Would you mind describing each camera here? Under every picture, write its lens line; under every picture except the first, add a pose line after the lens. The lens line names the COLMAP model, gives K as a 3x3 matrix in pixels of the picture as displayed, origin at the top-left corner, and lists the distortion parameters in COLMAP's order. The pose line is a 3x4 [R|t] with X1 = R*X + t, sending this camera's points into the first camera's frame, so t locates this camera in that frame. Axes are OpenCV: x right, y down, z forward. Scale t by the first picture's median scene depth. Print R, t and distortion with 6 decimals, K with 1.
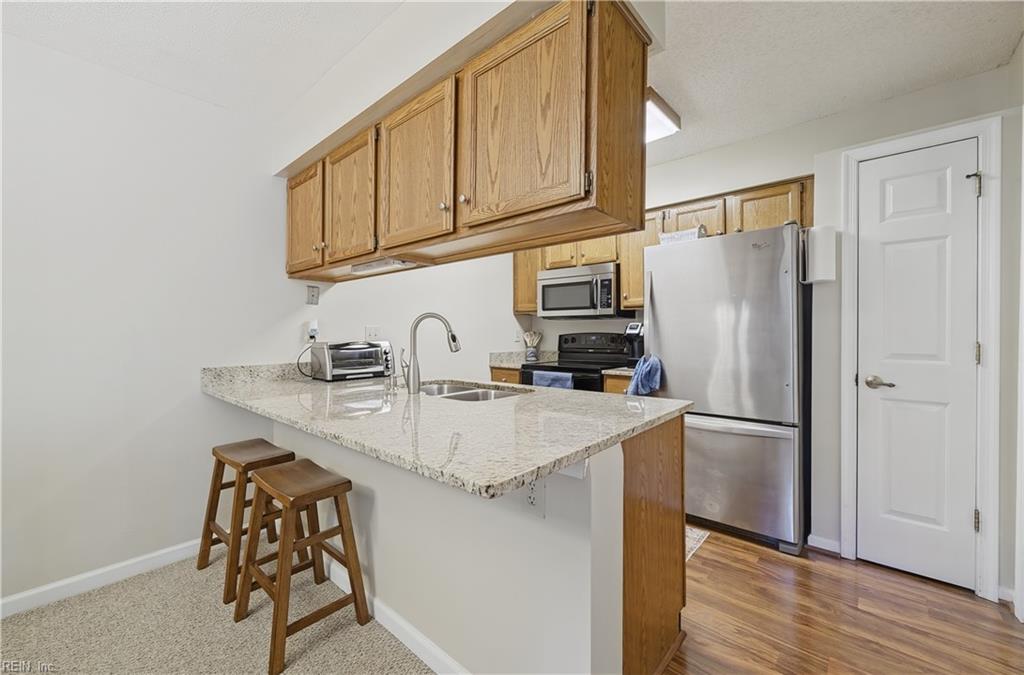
lens RADIAL K [[404.8, 0, 512.7], [0, 404.8, 335.7], [0, 0, 1]] dist [-0.001795, -0.000391]
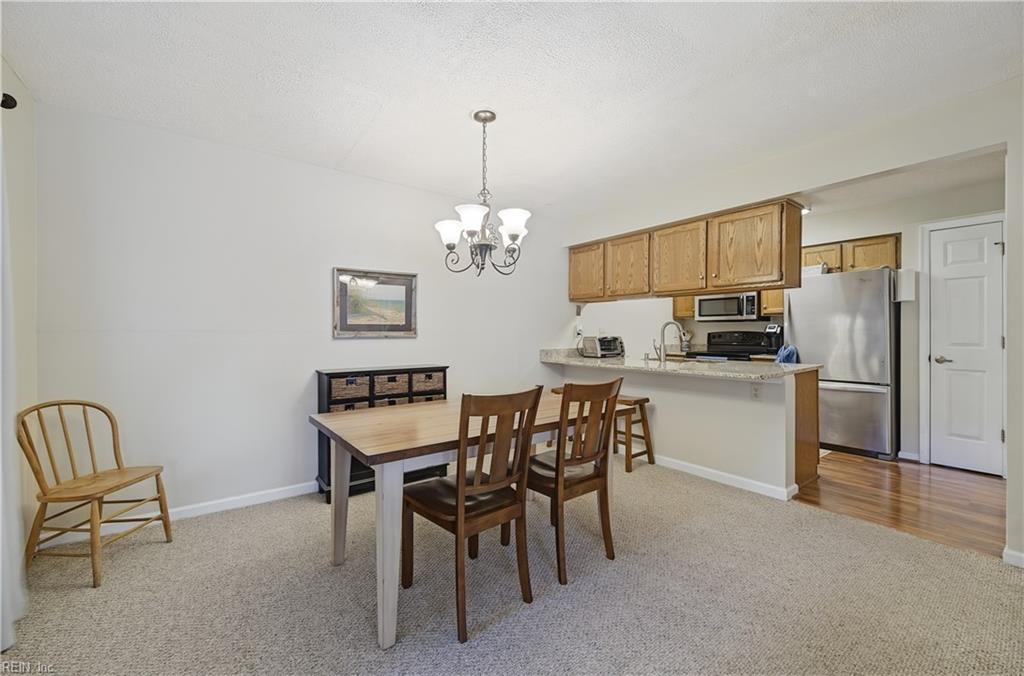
lens RADIAL K [[404.8, 0, 507.6], [0, 404.8, 333.4], [0, 0, 1]] dist [-0.001795, -0.000391]
pose [[0.977775, -0.001894, -0.209646, -0.430907], [0.001331, 0.999995, -0.002823, 0.004309], [0.209651, 0.002481, 0.977773, -0.838646]]
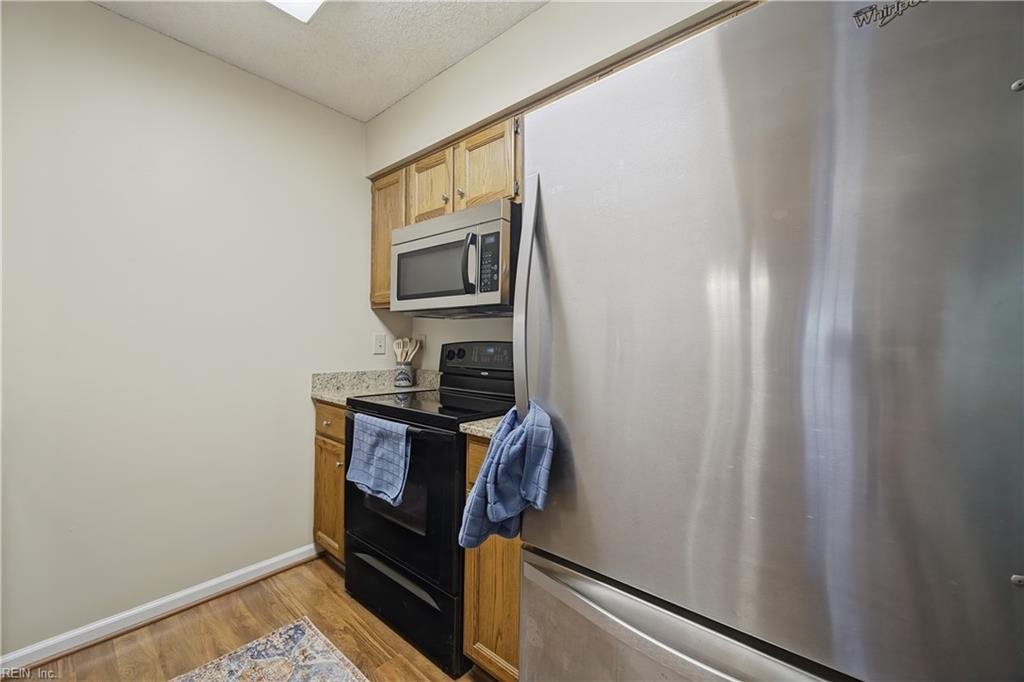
lens RADIAL K [[404.8, 0, 507.6], [0, 404.8, 341.6], [0, 0, 1]] dist [-0.001795, -0.000391]
pose [[0.999899, 0.014185, 0.001105, 0.325945], [-0.014180, 0.999889, -0.004510, -0.006915], [-0.001169, 0.004494, 0.999989, 0.651783]]
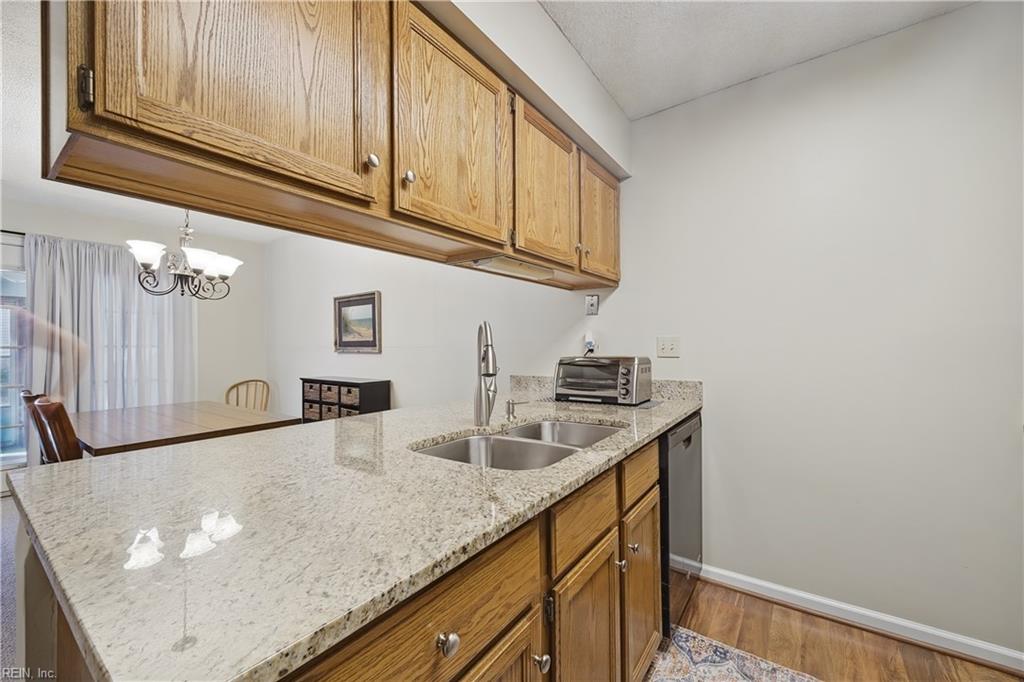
lens RADIAL K [[404.8, 0, 507.8], [0, 404.8, 342.0], [0, 0, 1]] dist [-0.001795, -0.000391]
pose [[0.093520, -0.009704, -0.995570, 0.409925], [0.003735, 0.999949, -0.009396, -0.008743], [0.995610, -0.002839, 0.093551, 0.732860]]
